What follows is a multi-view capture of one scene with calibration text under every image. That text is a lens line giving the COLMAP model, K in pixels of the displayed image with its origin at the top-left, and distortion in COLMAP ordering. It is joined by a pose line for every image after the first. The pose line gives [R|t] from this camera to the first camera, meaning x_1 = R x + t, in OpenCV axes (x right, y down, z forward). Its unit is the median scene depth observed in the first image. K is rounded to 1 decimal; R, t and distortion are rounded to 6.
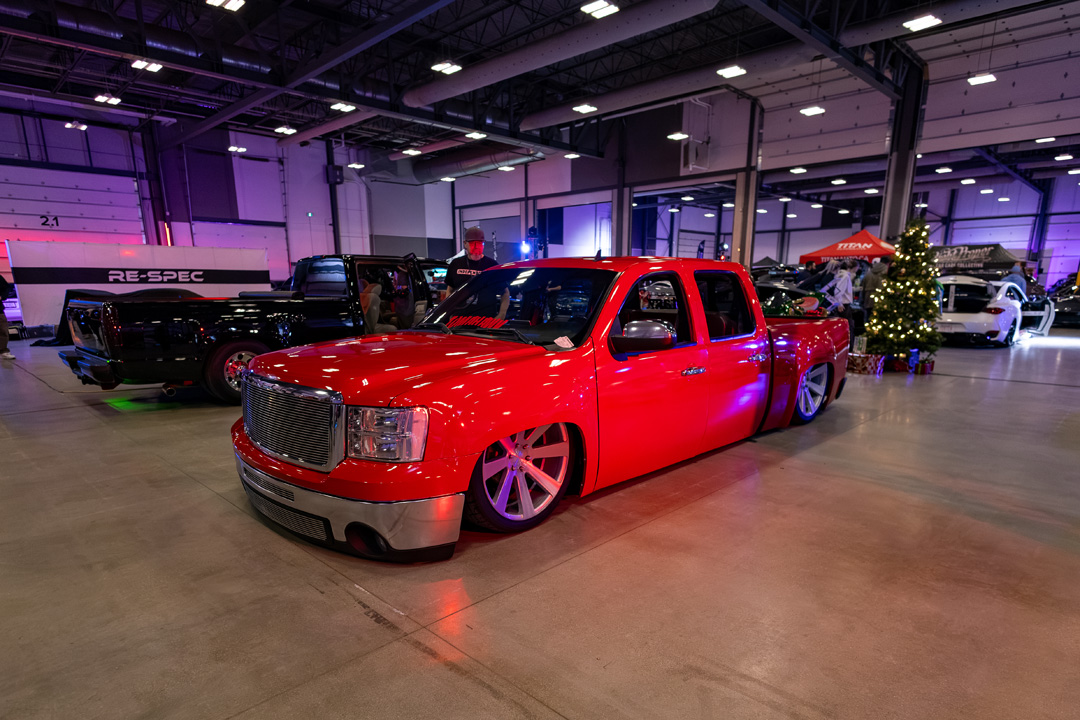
lens RADIAL K [[610.9, 0, 540.3], [0, 610.9, 433.4], [0, 0, 1]] dist [0.000550, 0.000419]
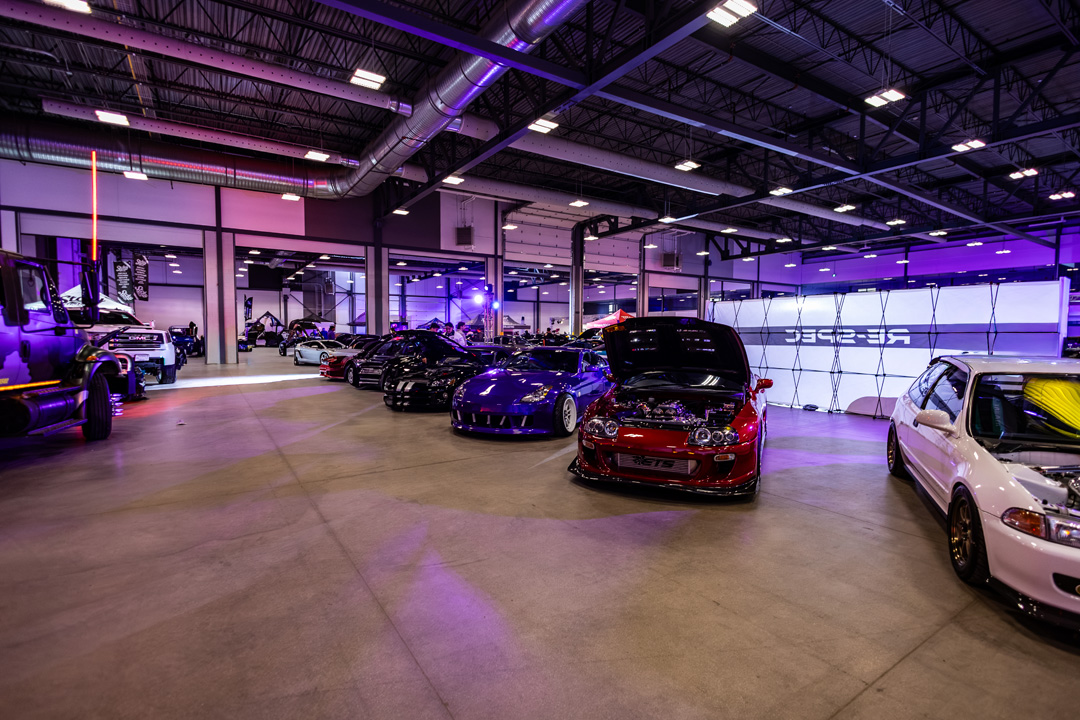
lens RADIAL K [[504.1, 0, 540.0], [0, 504.1, 360.0], [0, 0, 1]] dist [0.001475, 0.000359]
pose [[0.211412, -0.049359, 0.976150, -0.593018], [0.232506, 0.972594, -0.001176, -0.145477], [-0.949340, 0.227210, 0.217094, 0.566663]]
